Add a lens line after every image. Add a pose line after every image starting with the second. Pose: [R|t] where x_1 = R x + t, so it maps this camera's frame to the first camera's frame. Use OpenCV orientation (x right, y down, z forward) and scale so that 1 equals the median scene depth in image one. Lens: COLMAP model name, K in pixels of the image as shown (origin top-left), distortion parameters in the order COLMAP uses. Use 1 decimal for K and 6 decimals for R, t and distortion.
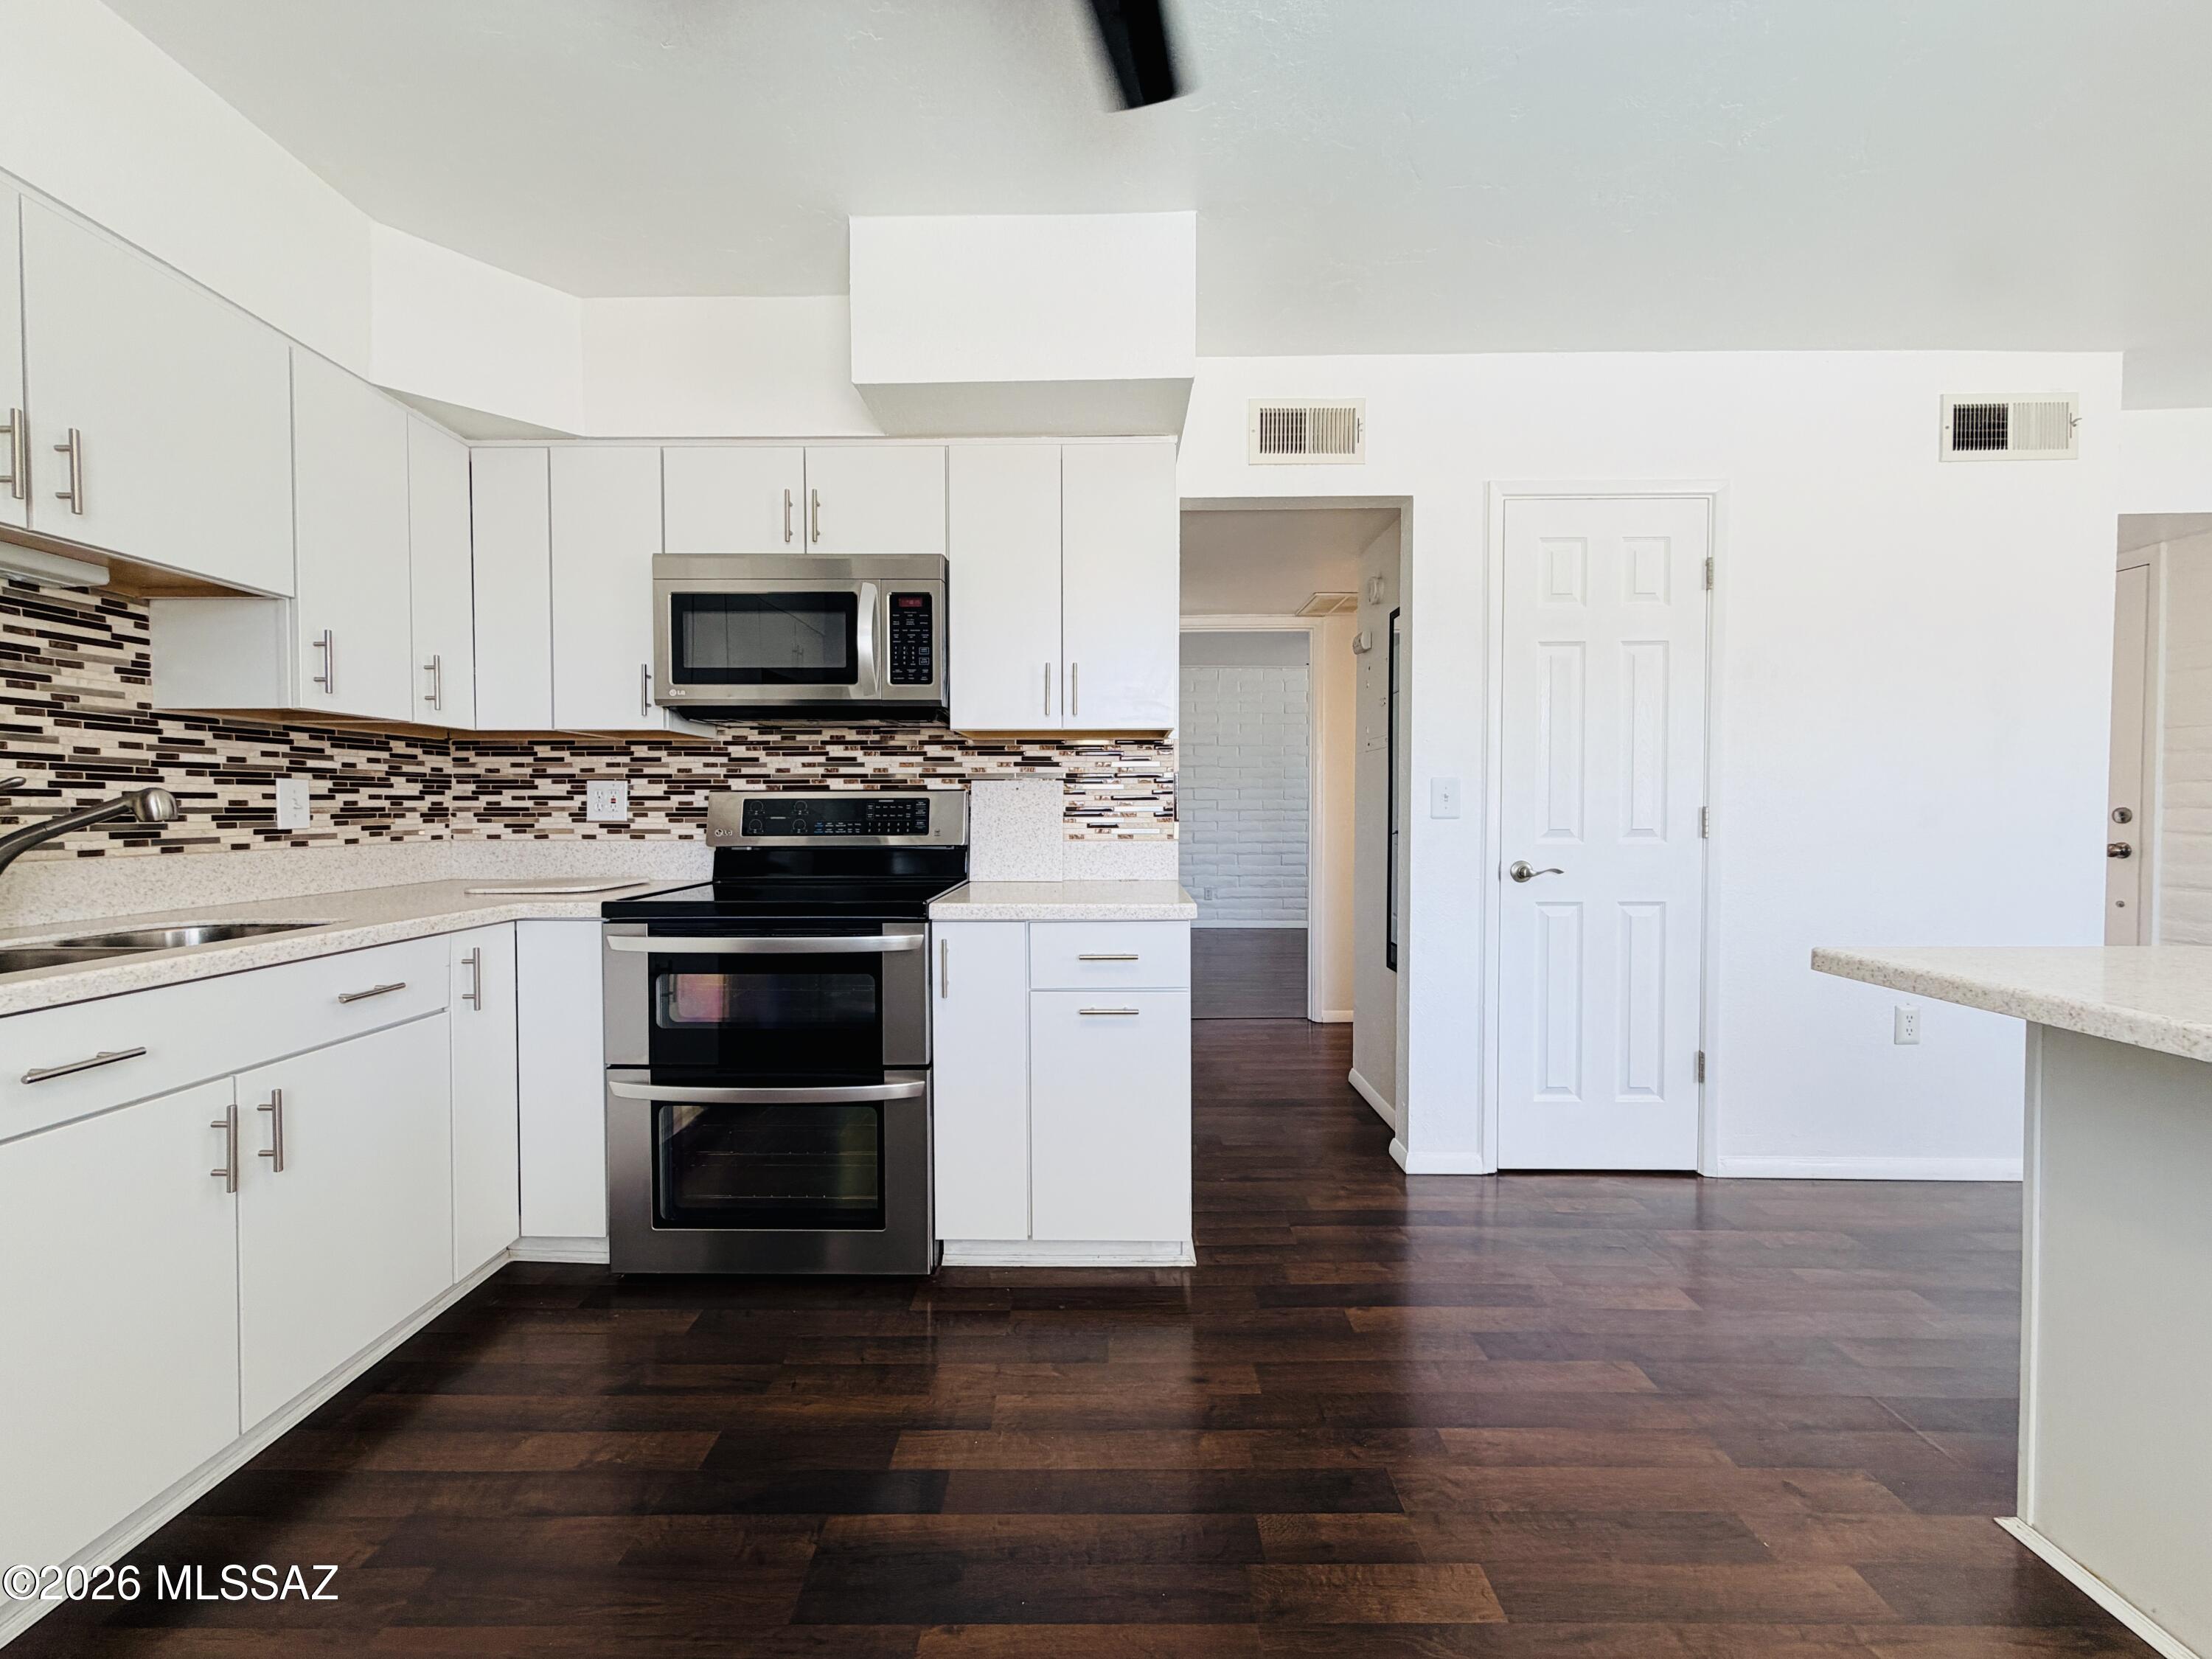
lens RADIAL K [[881.0, 0, 1101.0], [0, 881.0, 828.8], [0, 0, 1]] dist [-0.000828, 0.000019]
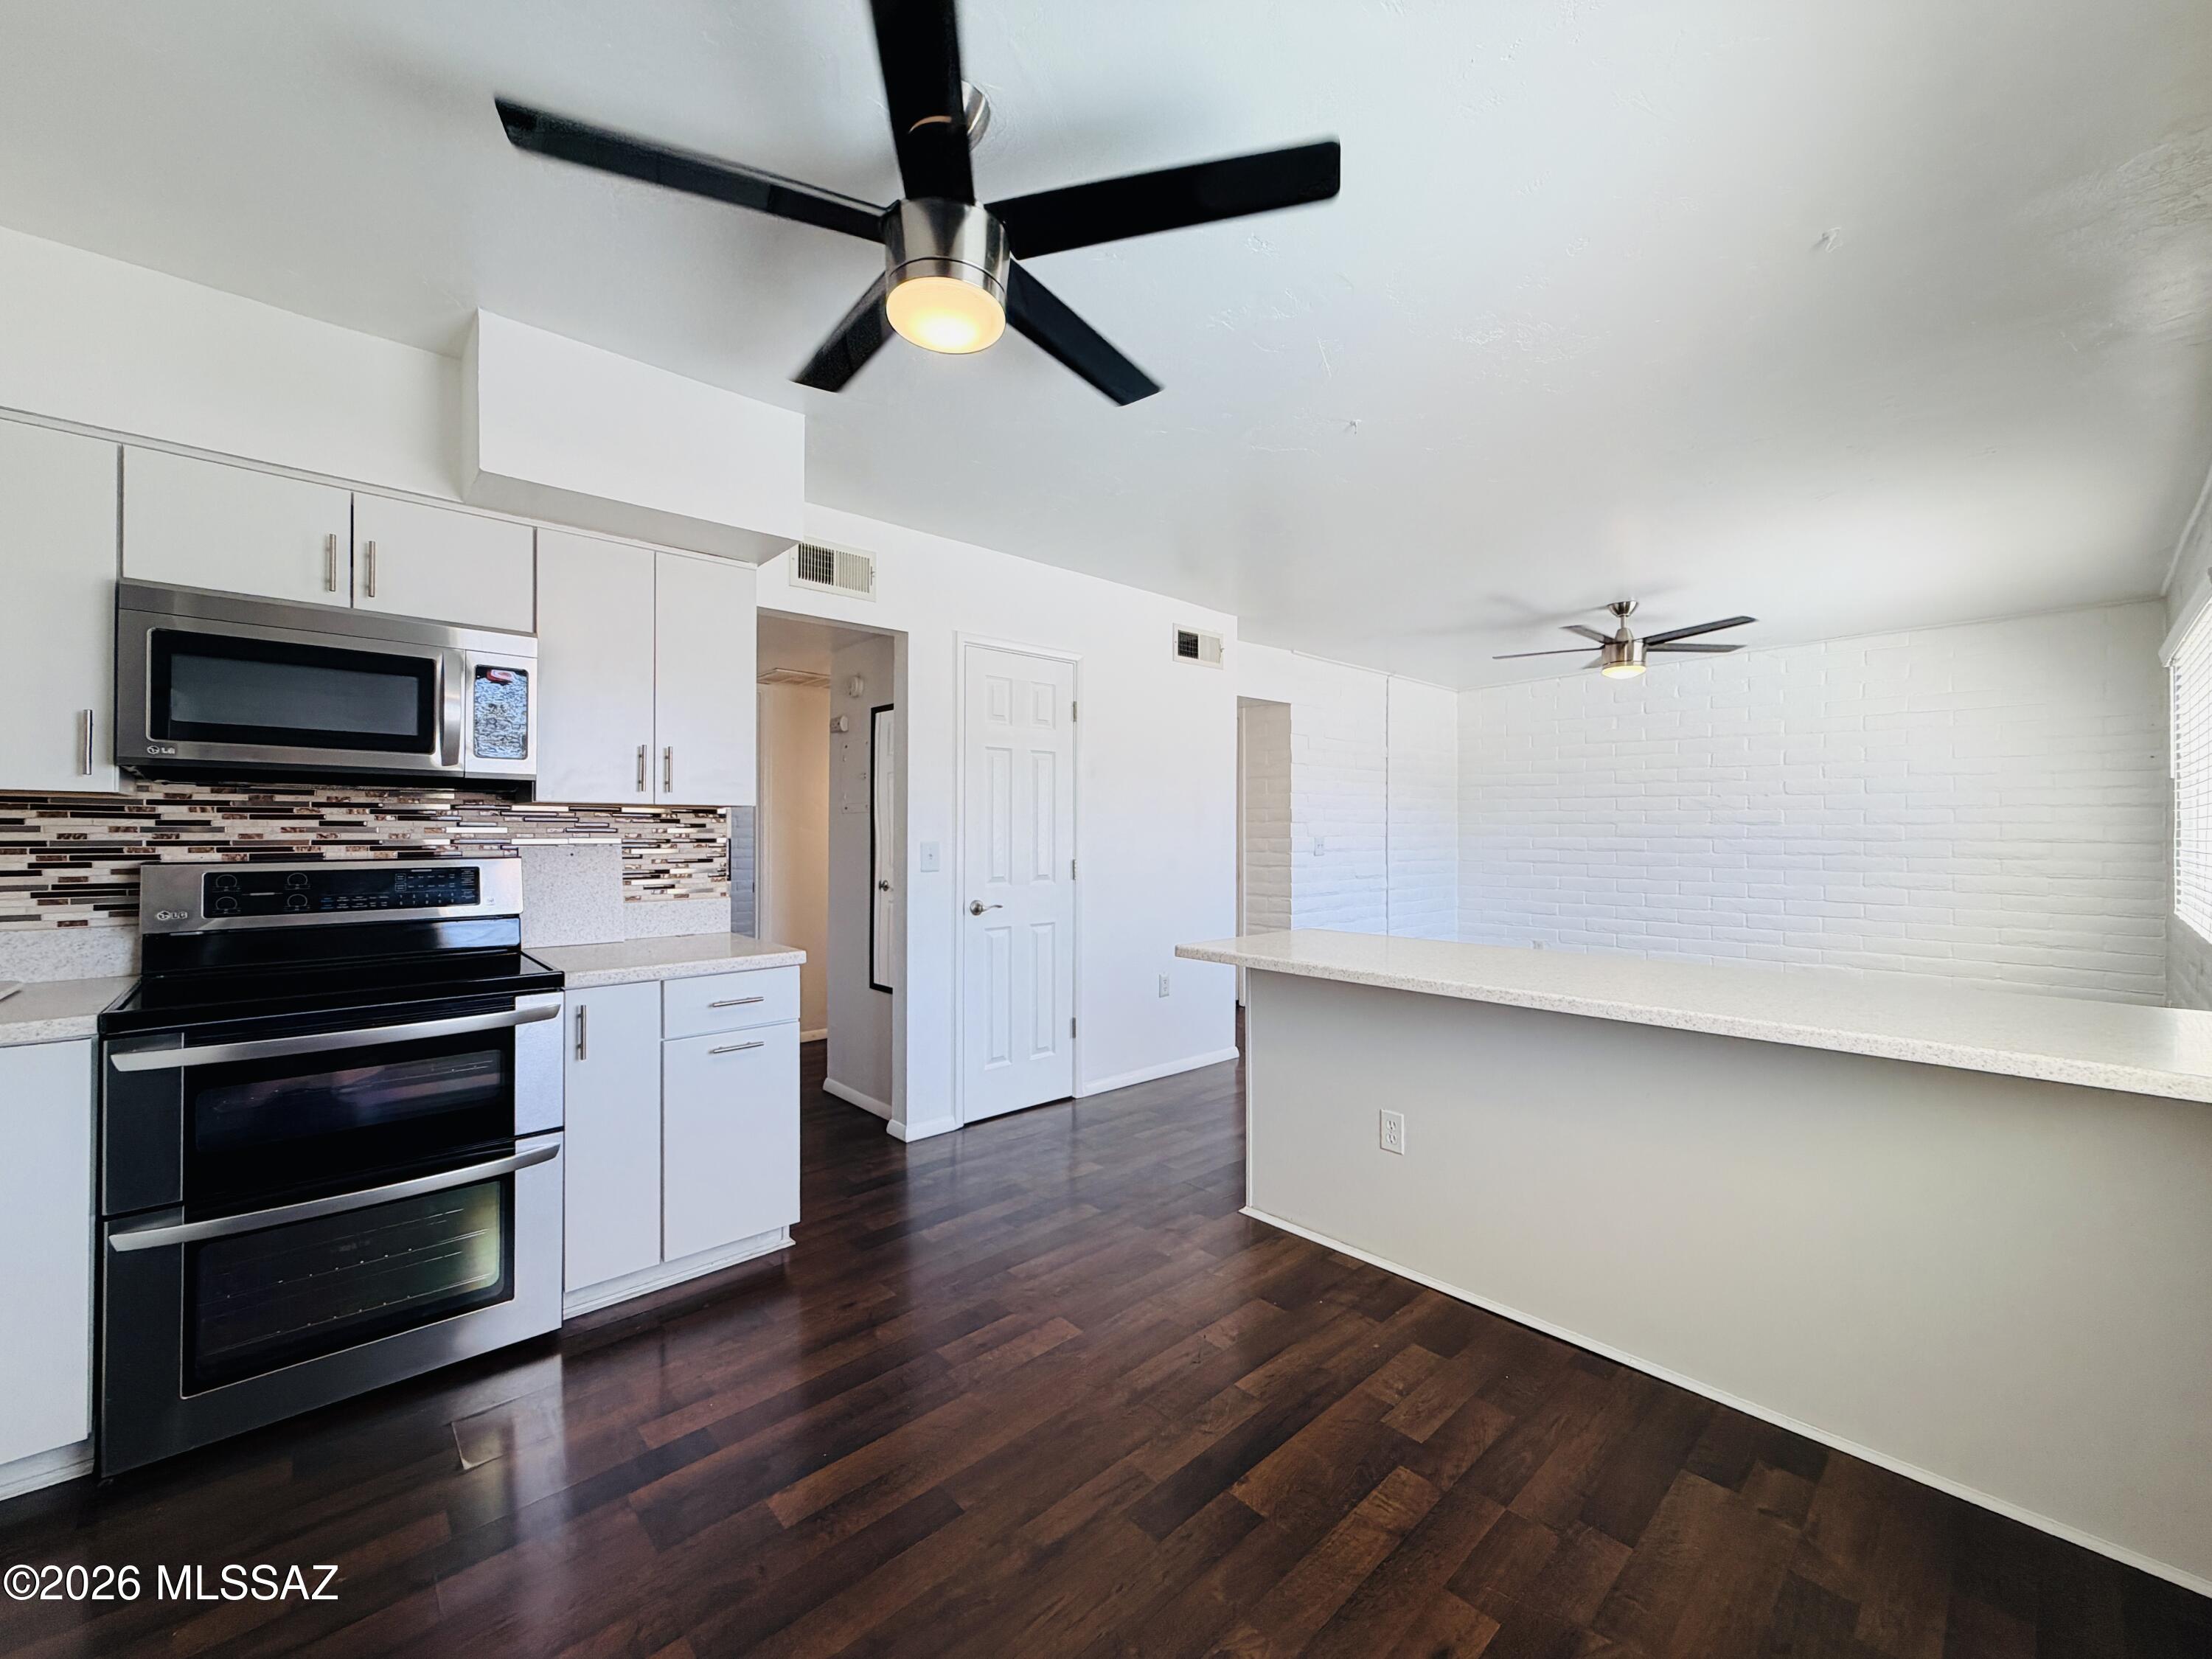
lens RADIAL K [[881.0, 0, 1101.0], [0, 881.0, 828.8], [0, 0, 1]] dist [-0.000828, 0.000019]
pose [[0.729451, 0.005583, 0.684010, -0.393799], [0.013232, 0.999664, -0.022271, -0.050269], [-0.683905, 0.025297, 0.729133, -0.195459]]
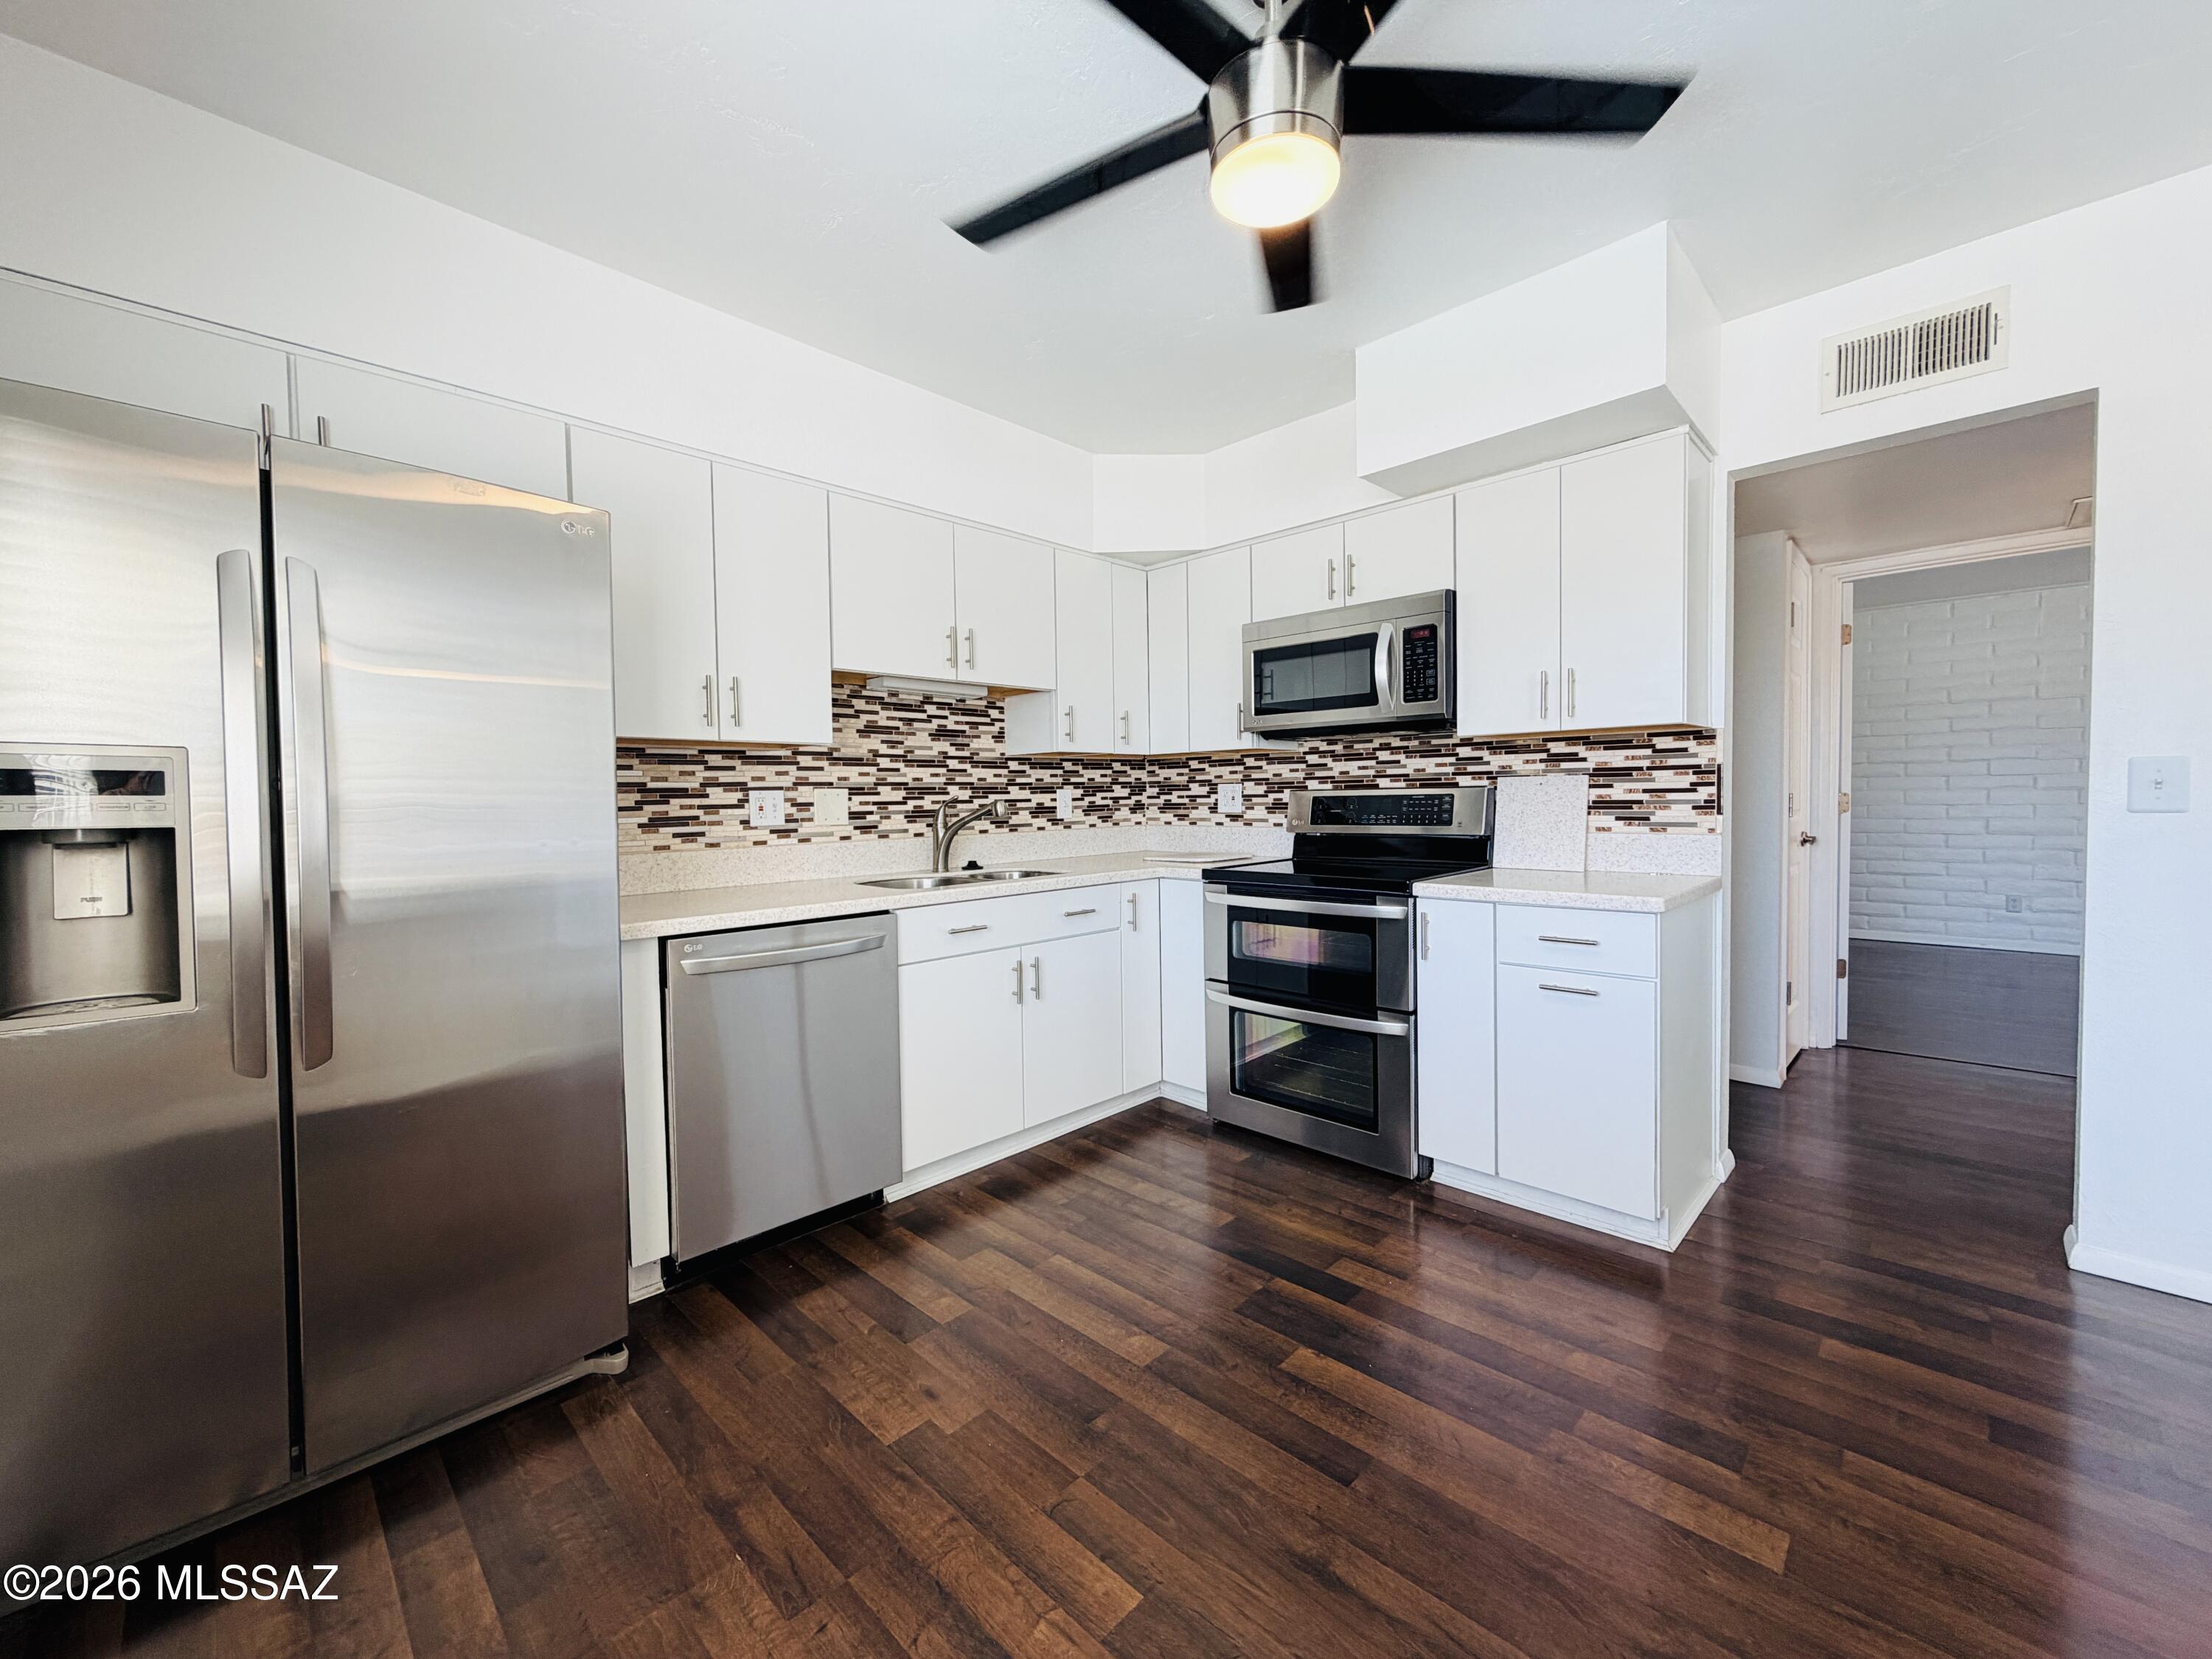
lens RADIAL K [[882.7, 0, 1096.0], [0, 882.7, 828.4], [0, 0, 1]] dist [0.000049, -0.000167]
pose [[0.713528, 0.015017, -0.700466, 0.311604], [0.000328, 0.999763, 0.021768, -0.016500], [0.700627, -0.015762, 0.713354, -0.175037]]
